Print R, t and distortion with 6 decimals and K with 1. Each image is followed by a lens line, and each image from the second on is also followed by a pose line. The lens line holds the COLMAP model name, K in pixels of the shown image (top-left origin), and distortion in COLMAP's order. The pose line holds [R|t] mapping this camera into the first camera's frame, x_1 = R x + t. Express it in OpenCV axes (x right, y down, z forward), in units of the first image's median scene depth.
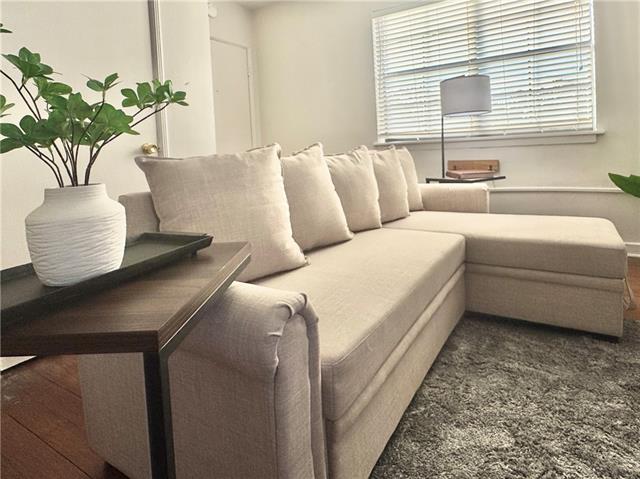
lens RADIAL K [[369.1, 0, 332.5], [0, 369.1, 167.3], [0, 0, 1]] dist [-0.002555, -0.000328]
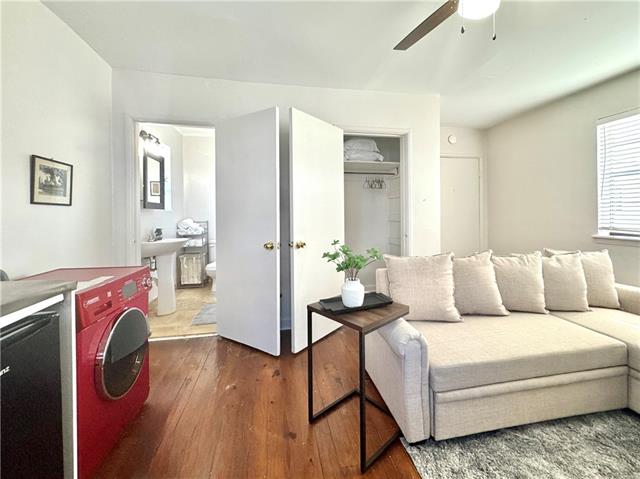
lens RADIAL K [[262.2, 0, 325.3], [0, 262.2, 215.5], [0, 0, 1]] dist [0.000096, 0.000007]
pose [[0.671001, 0.044887, -0.740096, 0.360153], [-0.052826, 0.998523, 0.012667, -0.213170], [0.739572, 0.030597, 0.672382, -0.342717]]
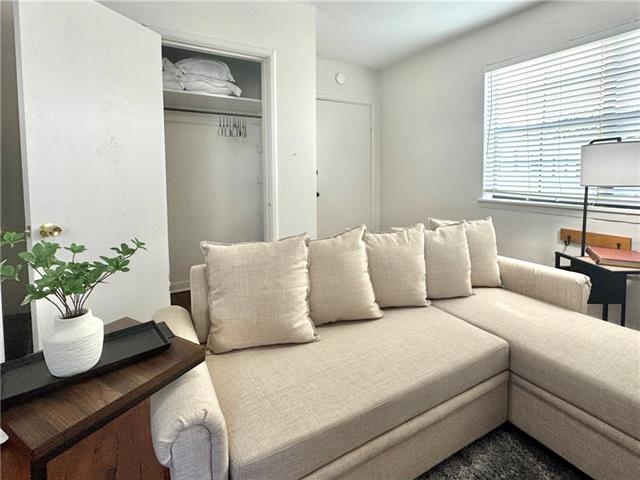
lens RADIAL K [[316.3, 0, 318.3], [0, 316.3, 188.3], [0, 0, 1]] dist [0.001901, 0.000336]
pose [[0.872752, 0.067774, -0.483437, 0.343327], [-0.056837, 0.997688, 0.037260, -0.230854], [0.484845, -0.005041, 0.874586, 0.092013]]
